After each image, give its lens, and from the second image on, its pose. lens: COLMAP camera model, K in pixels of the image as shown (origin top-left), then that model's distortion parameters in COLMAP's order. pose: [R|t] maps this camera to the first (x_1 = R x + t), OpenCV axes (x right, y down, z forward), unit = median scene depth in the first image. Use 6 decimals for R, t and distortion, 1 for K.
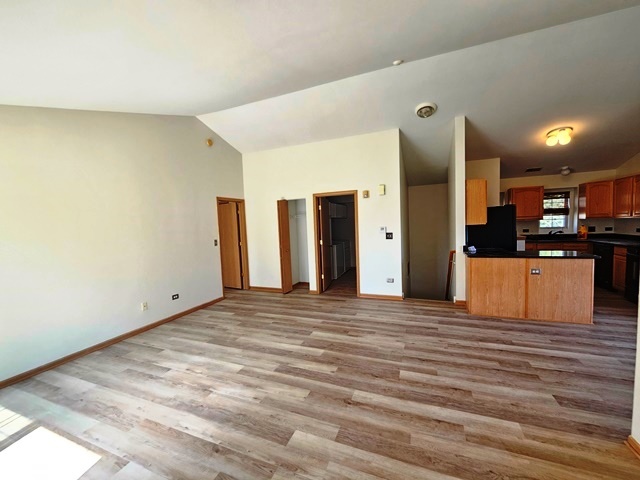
lens RADIAL K [[262.3, 0, 316.1], [0, 262.3, 241.5], [0, 0, 1]] dist [-0.000166, -0.000243]
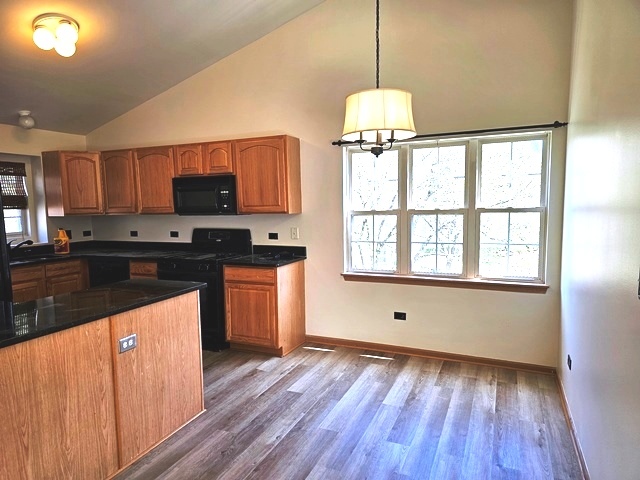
lens RADIAL K [[429.1, 0, 317.0], [0, 429.1, 245.5], [0, 0, 1]] dist [0.058820, -0.057005]
pose [[0.021531, -0.059647, 0.997987, 0.181388], [0.089135, 0.994358, 0.057507, -0.043914], [-0.995787, 0.087717, 0.026726, 0.645091]]
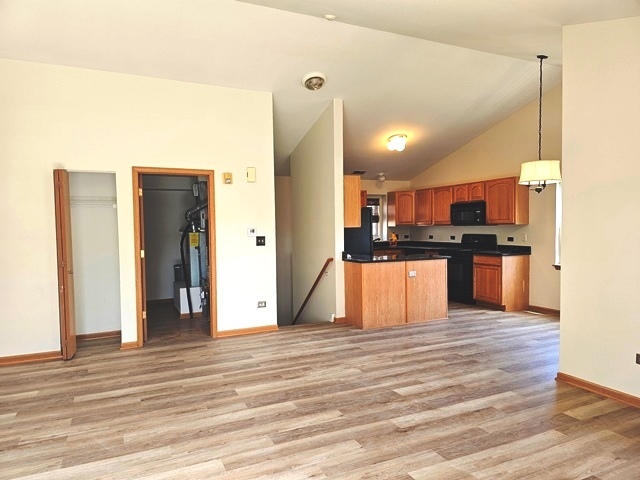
lens RADIAL K [[429.1, 0, 308.9], [0, 429.1, 245.8], [0, 0, 1]] dist [0.058820, -0.057005]
pose [[0.685486, -0.002372, 0.728082, -0.589777], [0.037591, 0.998776, -0.032139, 0.042584], [-0.727115, 0.049400, 0.684737, 0.151200]]
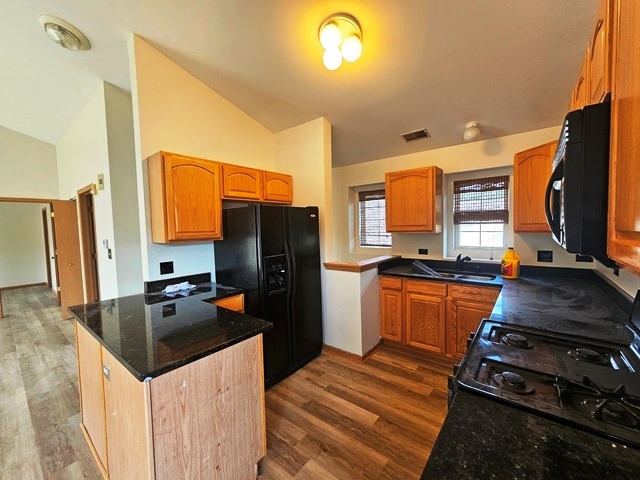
lens RADIAL K [[262.3, 0, 318.1], [0, 262.3, 240.5], [0, 0, 1]] dist [-0.000166, -0.000243]
pose [[0.958787, 0.031526, -0.282372, 1.180528], [-0.036316, 0.999271, -0.011745, -0.079786], [0.281796, 0.021516, 0.959233, 0.673538]]
